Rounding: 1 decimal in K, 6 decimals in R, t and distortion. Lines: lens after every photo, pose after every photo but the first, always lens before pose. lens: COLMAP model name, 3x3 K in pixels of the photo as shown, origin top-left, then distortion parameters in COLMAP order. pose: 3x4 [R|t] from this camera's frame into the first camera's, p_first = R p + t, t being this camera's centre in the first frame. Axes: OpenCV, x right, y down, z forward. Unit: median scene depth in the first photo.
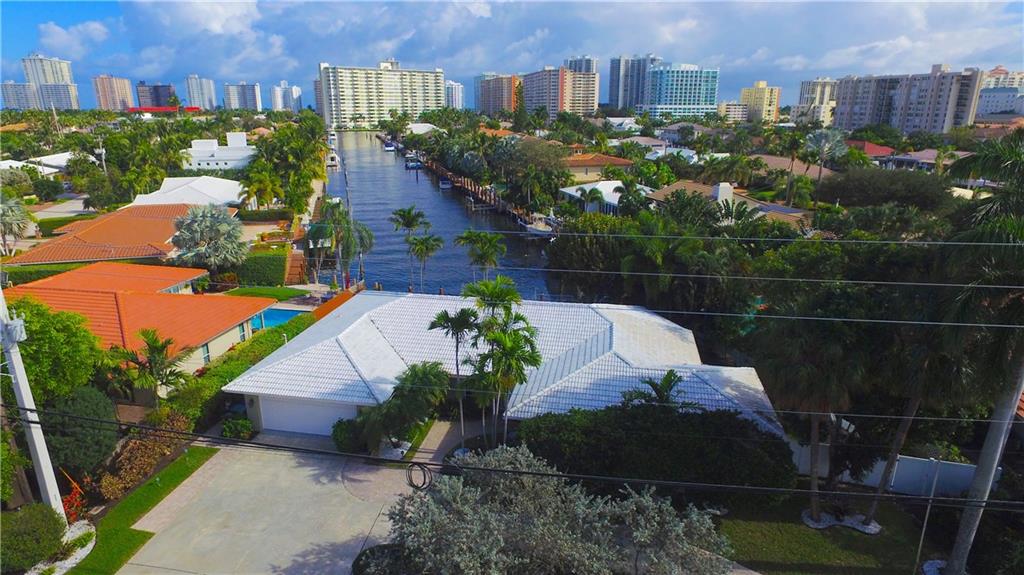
lens RADIAL K [[599.9, 0, 512.0], [0, 599.9, 287.5], [0, 0, 1]] dist [-0.020871, 0.021146]
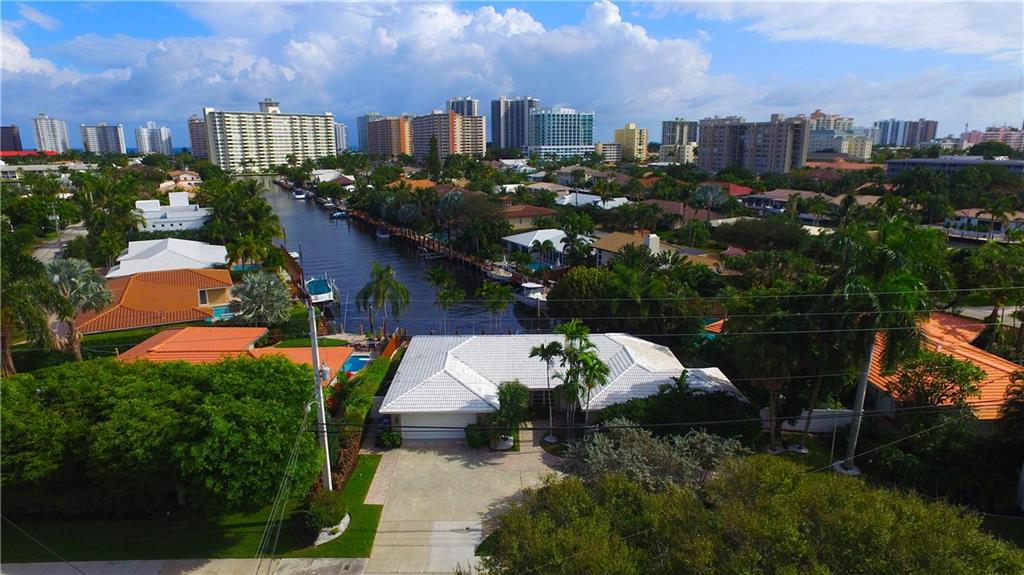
lens RADIAL K [[599.9, 0, 512.0], [0, 599.9, 287.5], [0, 0, 1]] dist [-0.020871, 0.021146]
pose [[0.980408, -0.053837, 0.189476, -0.075708], [0.064302, 0.996701, -0.049522, -0.005715], [-0.186185, 0.060736, 0.980636, -0.081763]]
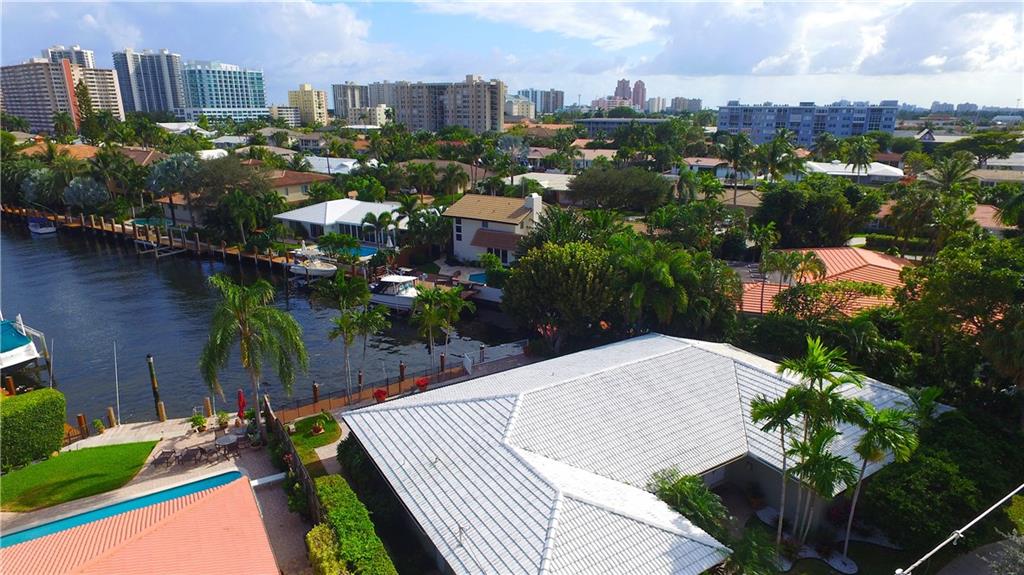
lens RADIAL K [[599.9, 0, 512.0], [0, 599.9, 287.5], [0, 0, 1]] dist [-0.020871, 0.021146]
pose [[0.738211, -0.192138, 0.646628, -0.136372], [0.193612, 0.978596, 0.069745, -0.036840], [-0.646188, 0.073709, 0.759610, 0.100522]]
